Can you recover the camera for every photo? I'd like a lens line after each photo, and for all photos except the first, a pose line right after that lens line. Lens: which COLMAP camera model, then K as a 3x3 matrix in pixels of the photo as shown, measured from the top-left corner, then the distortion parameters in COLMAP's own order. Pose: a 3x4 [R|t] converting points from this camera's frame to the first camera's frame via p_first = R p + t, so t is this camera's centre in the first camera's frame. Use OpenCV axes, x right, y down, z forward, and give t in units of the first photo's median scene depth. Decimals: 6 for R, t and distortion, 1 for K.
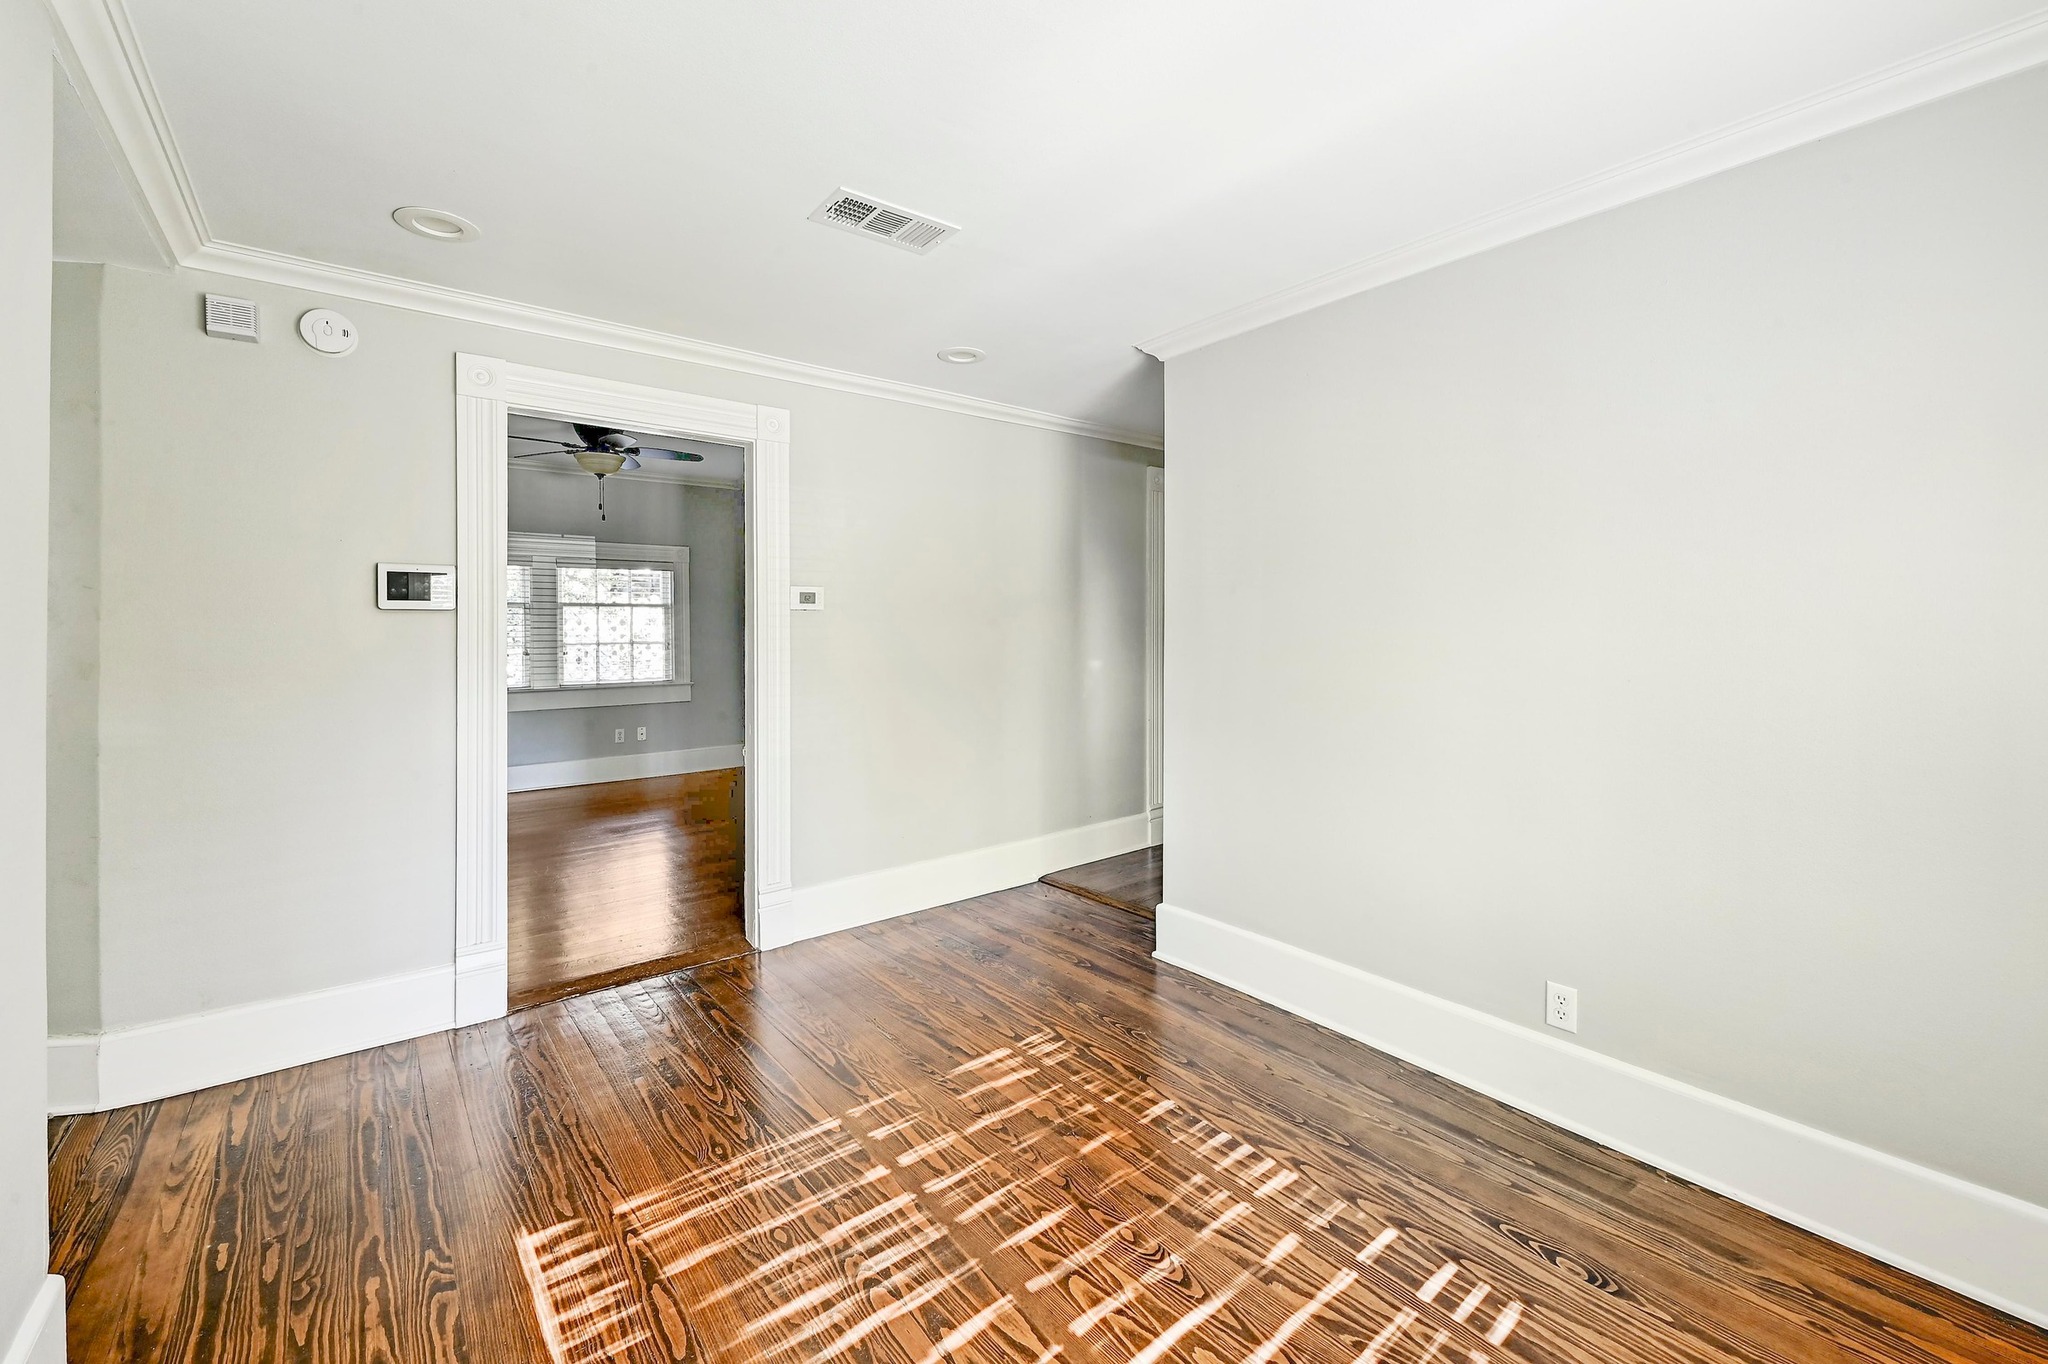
lens RADIAL K [[828.5, 0, 1037.6], [0, 828.5, 640.7], [0, 0, 1]] dist [0.001732, 0.000026]
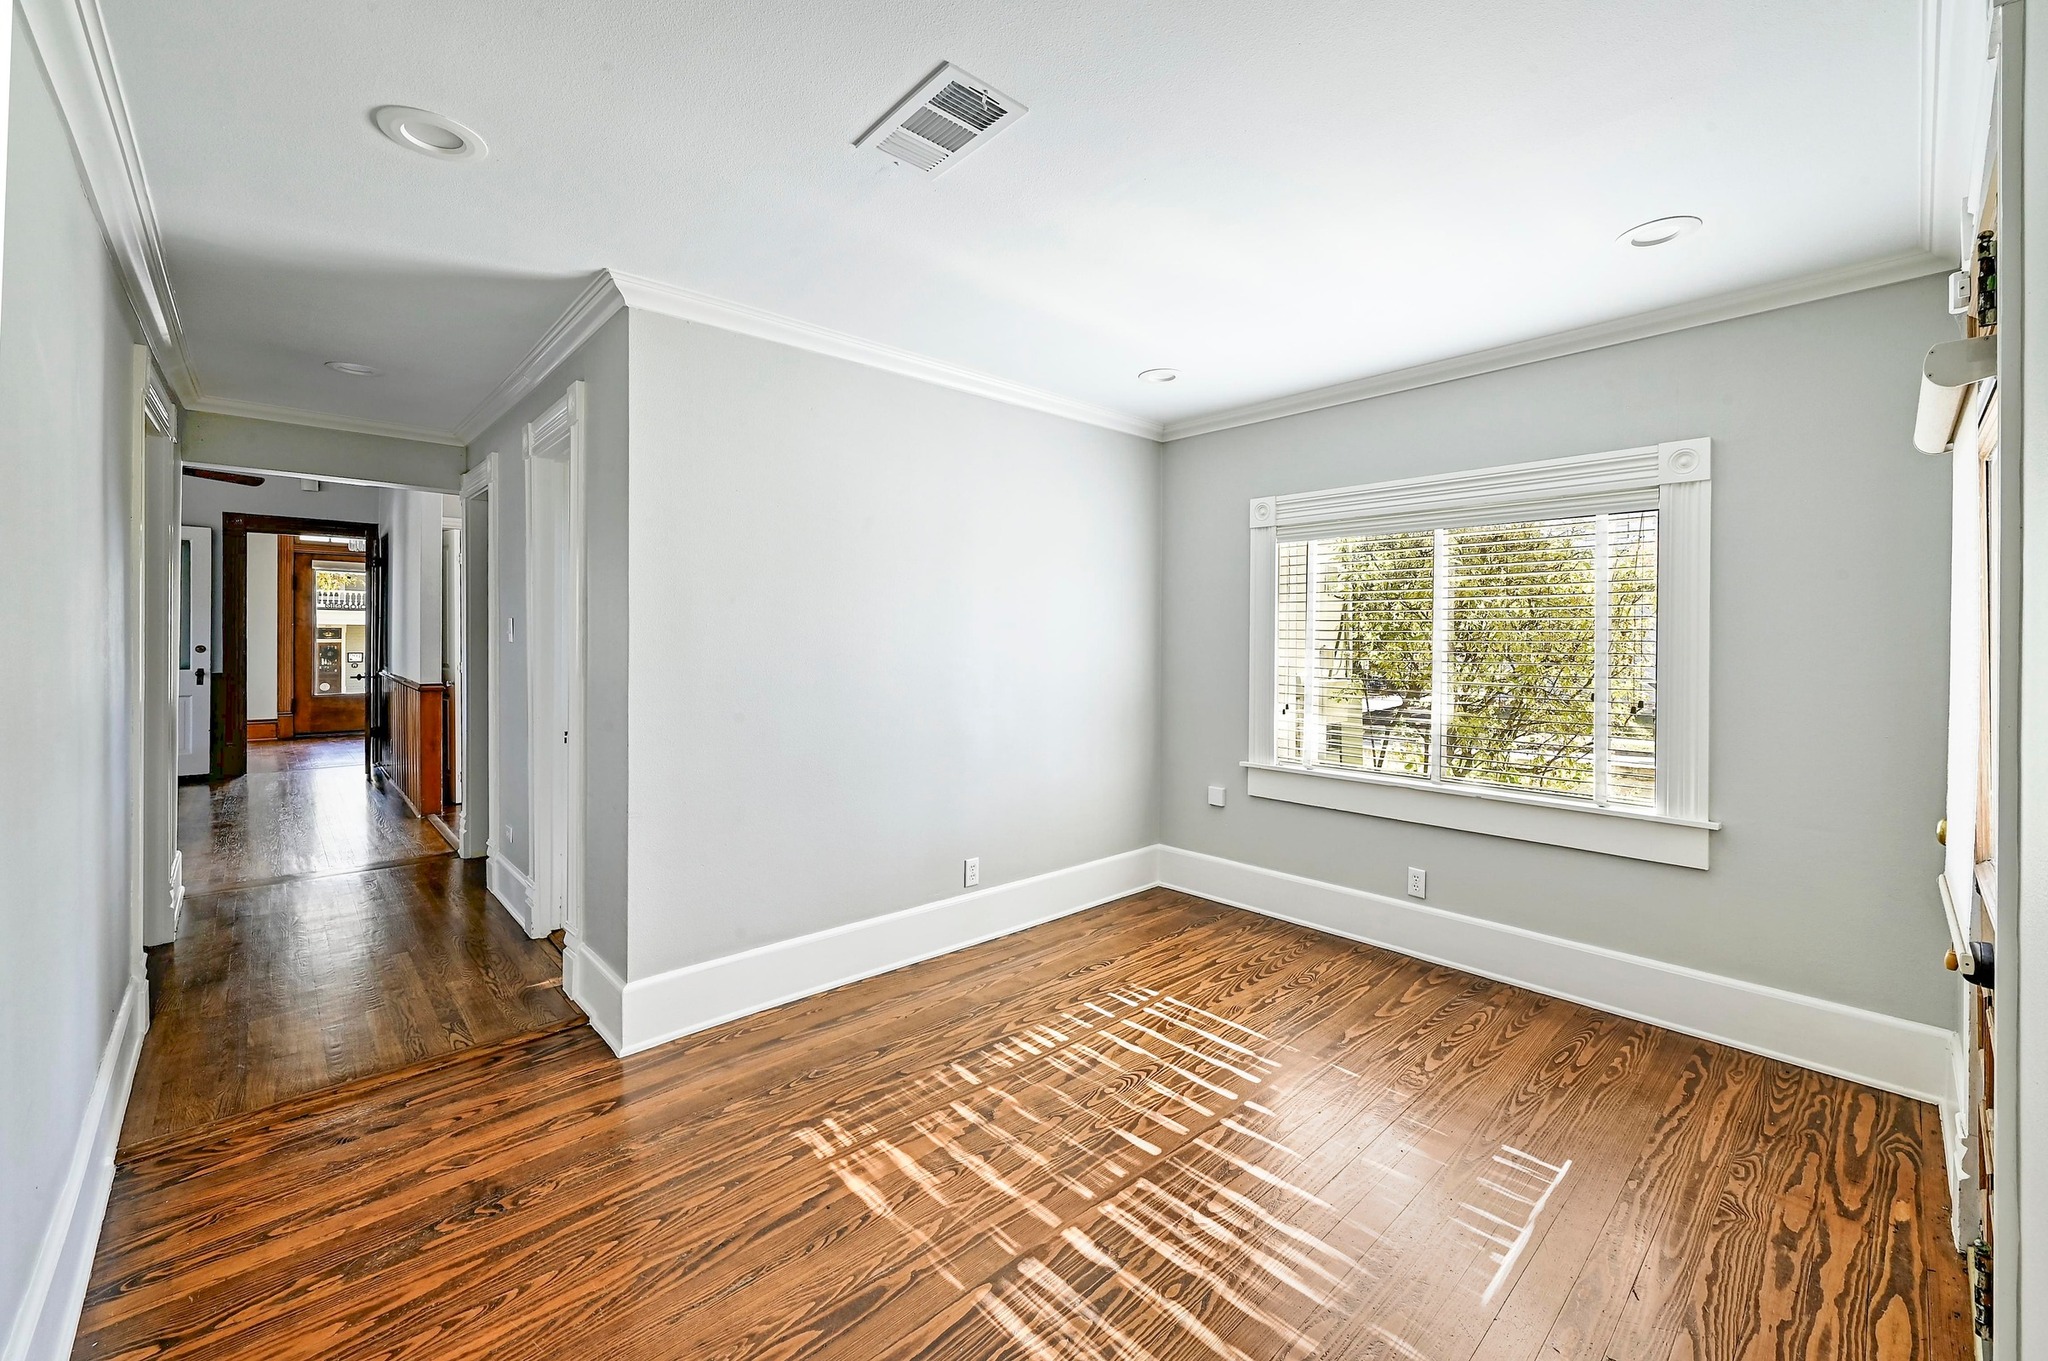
lens RADIAL K [[828.5, 0, 1037.6], [0, 828.5, 639.2], [0, 0, 1]] dist [0.001732, 0.000026]
pose [[-0.069677, -0.001306, 0.997569, -1.155621], [0.010463, 0.999943, 0.002040, -0.019207], [-0.997515, 0.010580, -0.069660, 1.135930]]
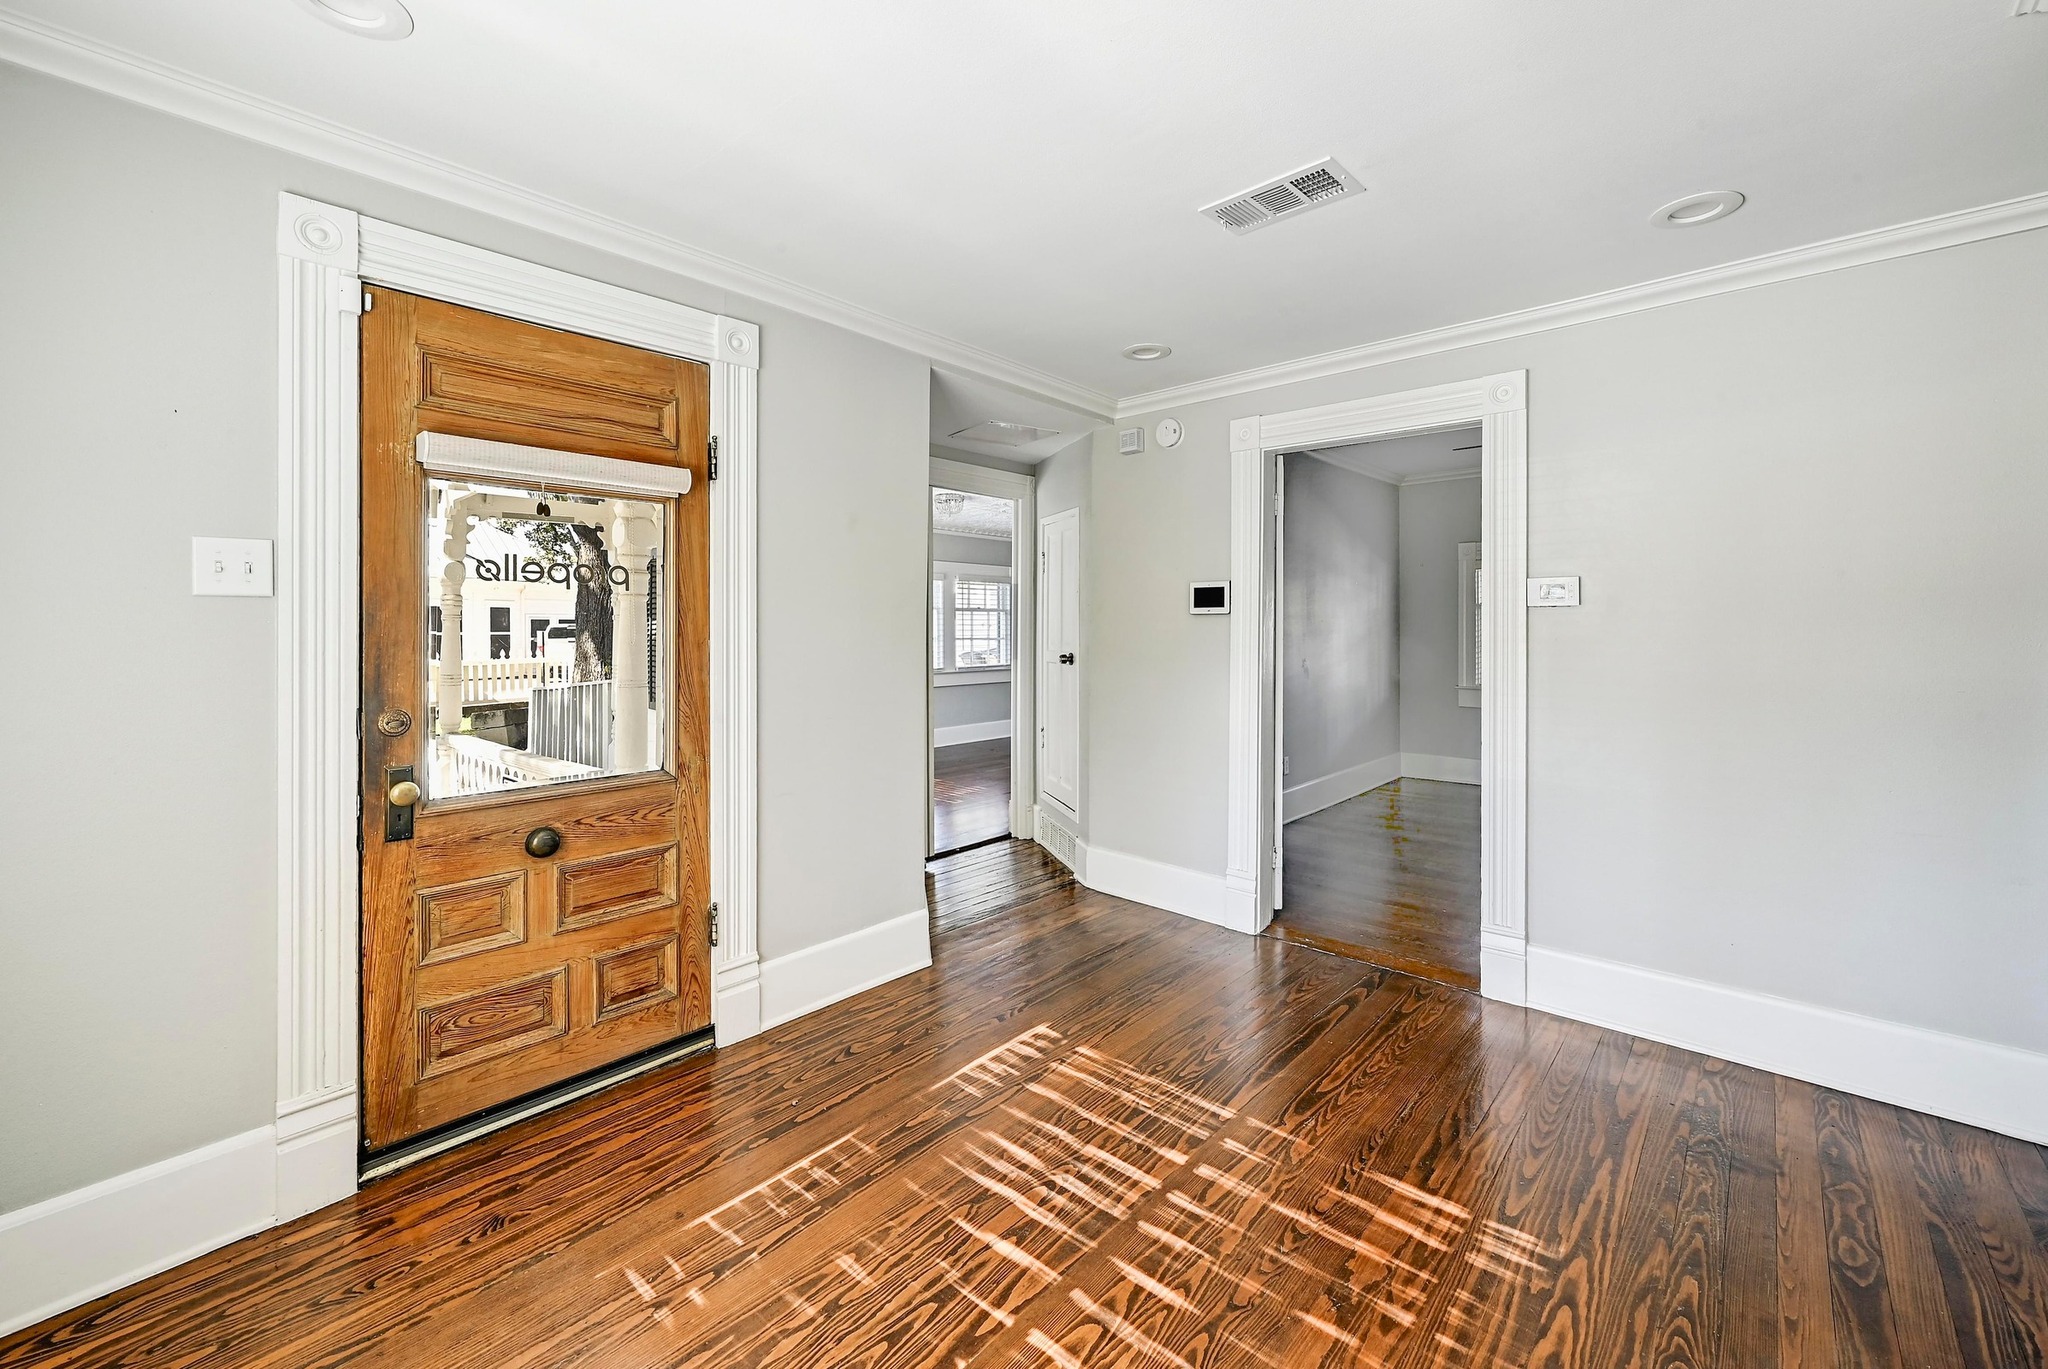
lens RADIAL K [[847.1, 0, 1021.0], [0, 847.1, 625.1], [0, 0, 1]] dist [-0.001098, -0.000132]
pose [[0.142055, -0.000586, -0.989859, 0.852694], [-0.016781, 0.999855, -0.003000, -0.012008], [0.989717, 0.017037, 0.142024, 0.674713]]
